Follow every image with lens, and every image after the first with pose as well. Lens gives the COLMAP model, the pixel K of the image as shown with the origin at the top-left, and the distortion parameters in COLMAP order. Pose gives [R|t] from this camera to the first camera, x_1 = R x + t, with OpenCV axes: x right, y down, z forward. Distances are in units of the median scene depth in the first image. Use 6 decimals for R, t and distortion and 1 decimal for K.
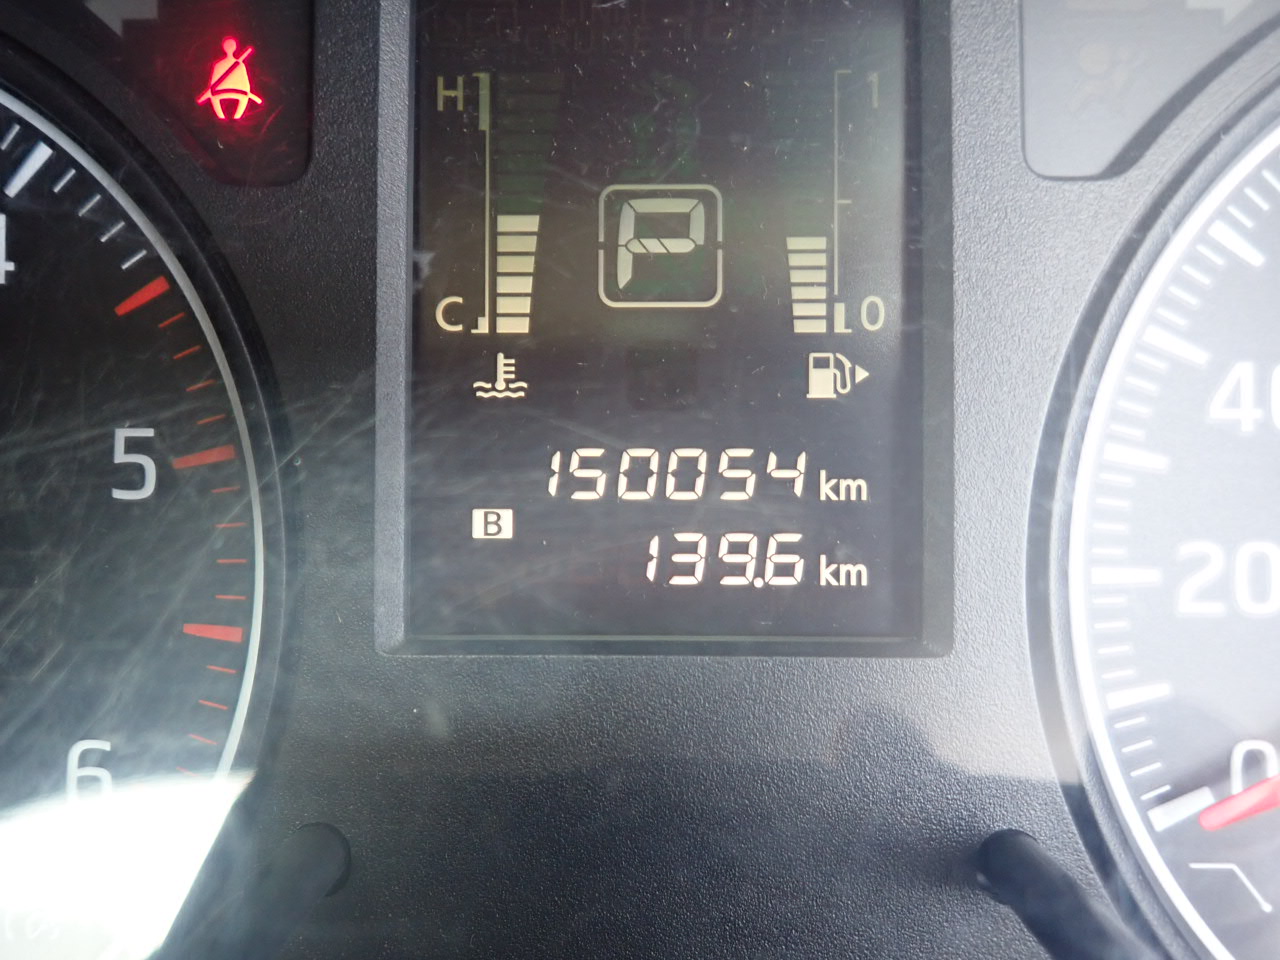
lens RADIAL K [[941.5, 0, 639.1], [0, 941.5, 488.2], [0, 0, 1]] dist [-0.021523, -0.001876]
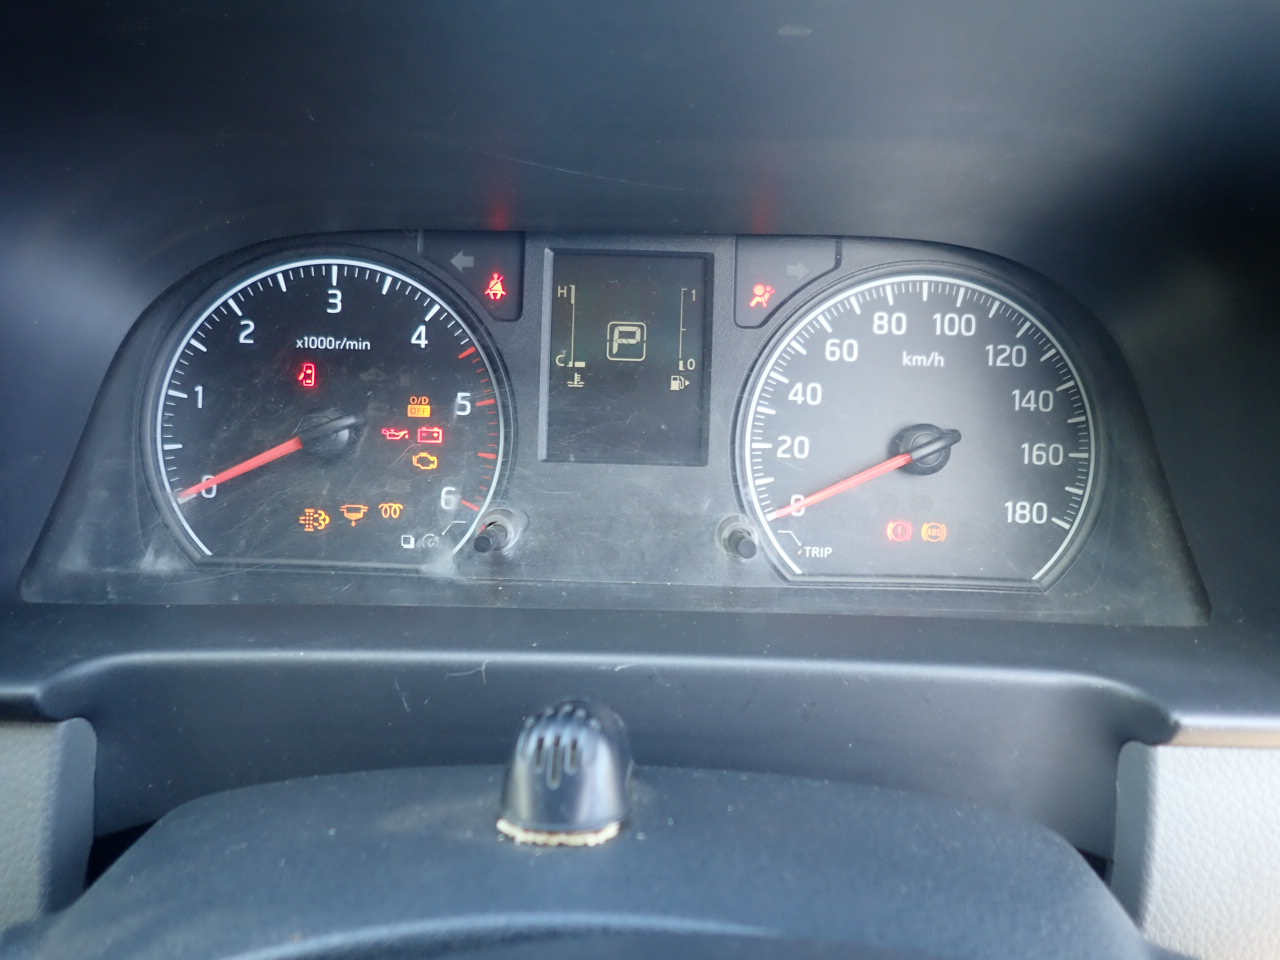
lens RADIAL K [[941.5, 0, 645.8], [0, 941.5, 474.8], [0, 0, 1]] dist [-0.021523, -0.001876]
pose [[0.998903, 0.025381, 0.039345, -0.027131], [-0.026619, 0.999156, 0.031277, 0.101431], [-0.038518, -0.032290, 0.998736, -2.313341]]
